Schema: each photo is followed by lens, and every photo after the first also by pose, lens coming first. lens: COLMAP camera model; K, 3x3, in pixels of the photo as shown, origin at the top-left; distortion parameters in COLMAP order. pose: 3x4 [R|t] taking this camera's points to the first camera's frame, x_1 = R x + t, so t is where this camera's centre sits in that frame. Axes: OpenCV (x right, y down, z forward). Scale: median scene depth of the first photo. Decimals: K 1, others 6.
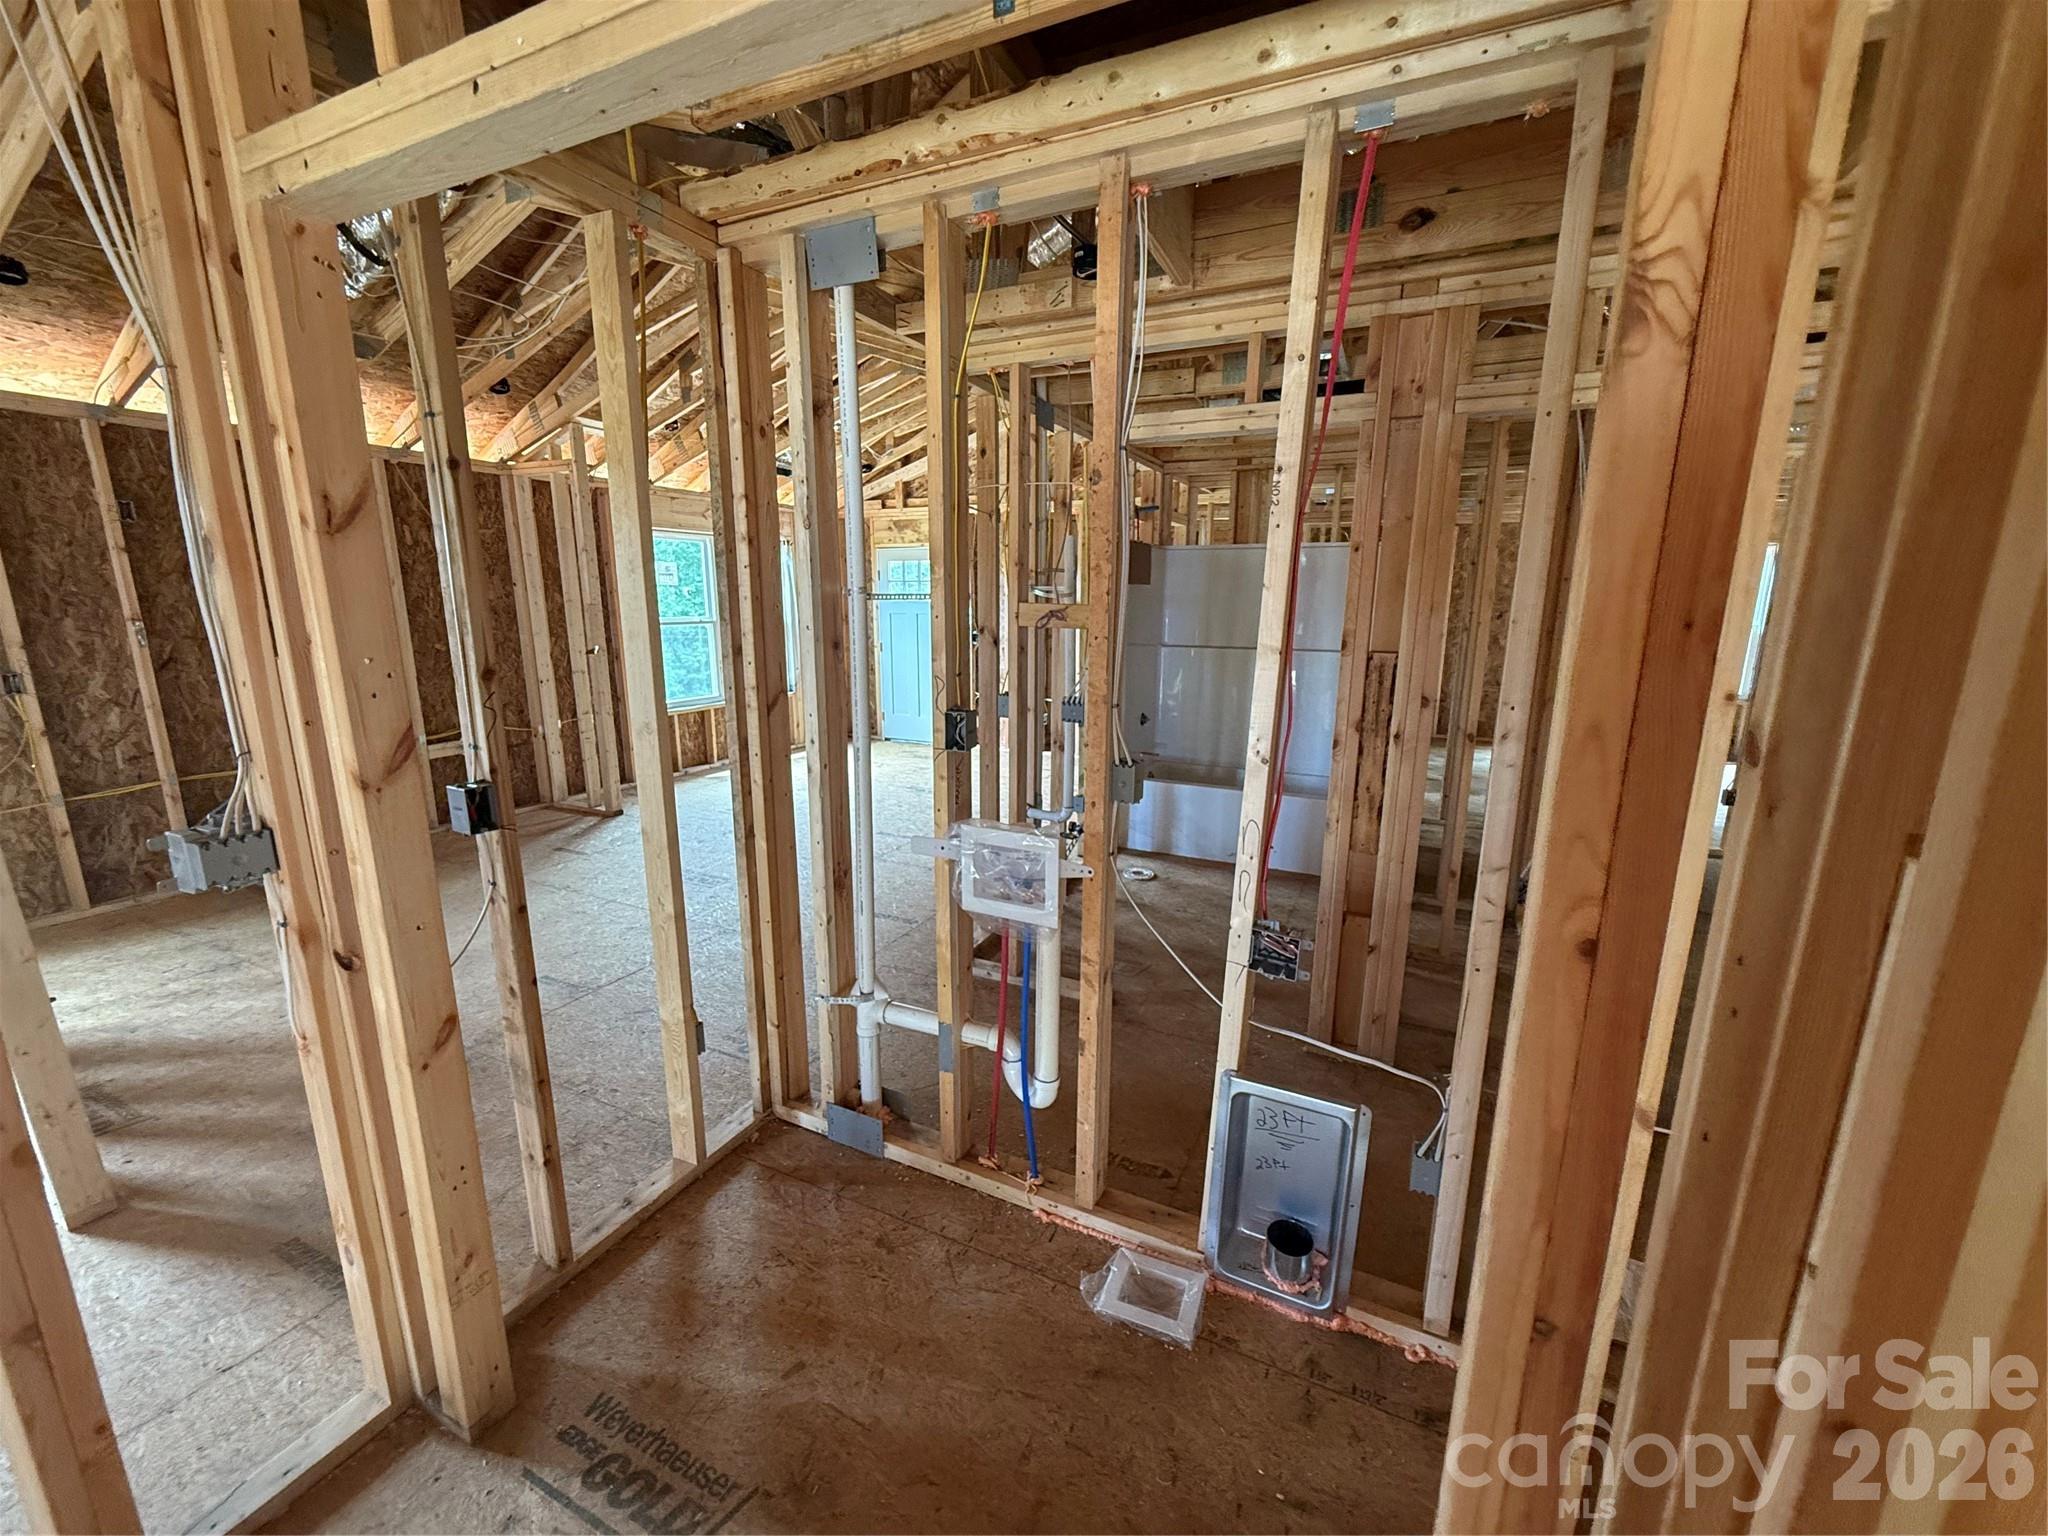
lens RADIAL K [[819.3, 0, 1021.8], [0, 819.3, 770.8], [0, 0, 1]] dist [0.000500, 0.000550]
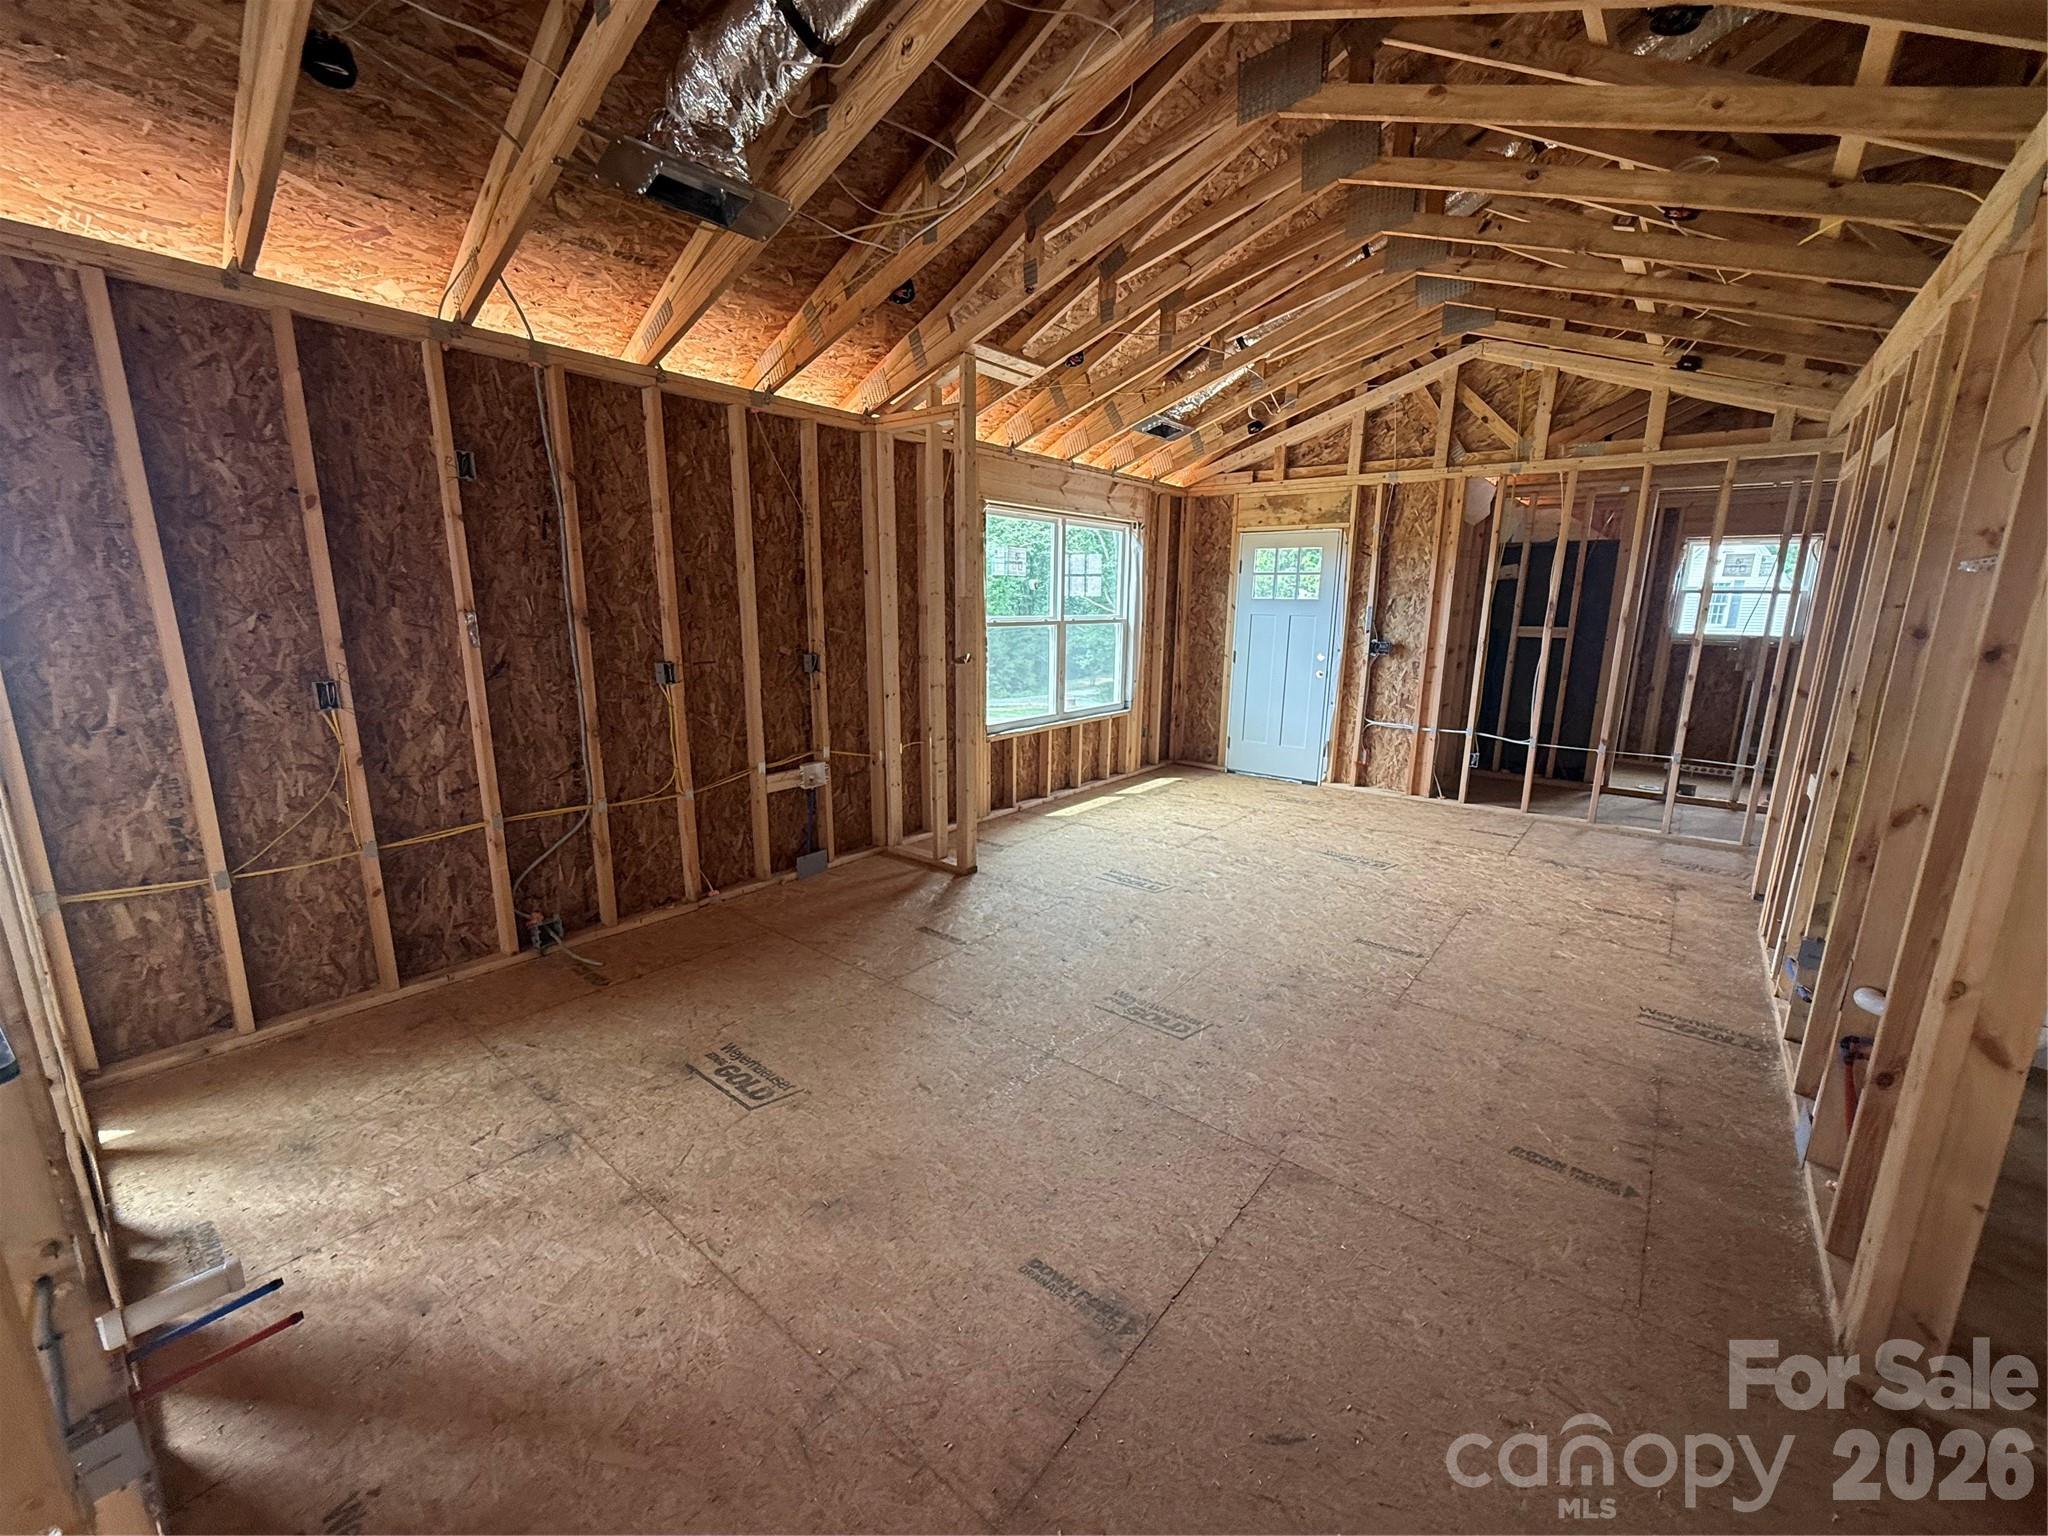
lens RADIAL K [[819.3, 0, 1021.8], [0, 819.3, 770.8], [0, 0, 1]] dist [0.000500, 0.000550]
pose [[0.972611, 0.056033, -0.225583, -0.403476], [-0.056333, 0.998399, 0.005113, -0.069498], [0.225509, 0.007735, 0.974210, 0.378604]]
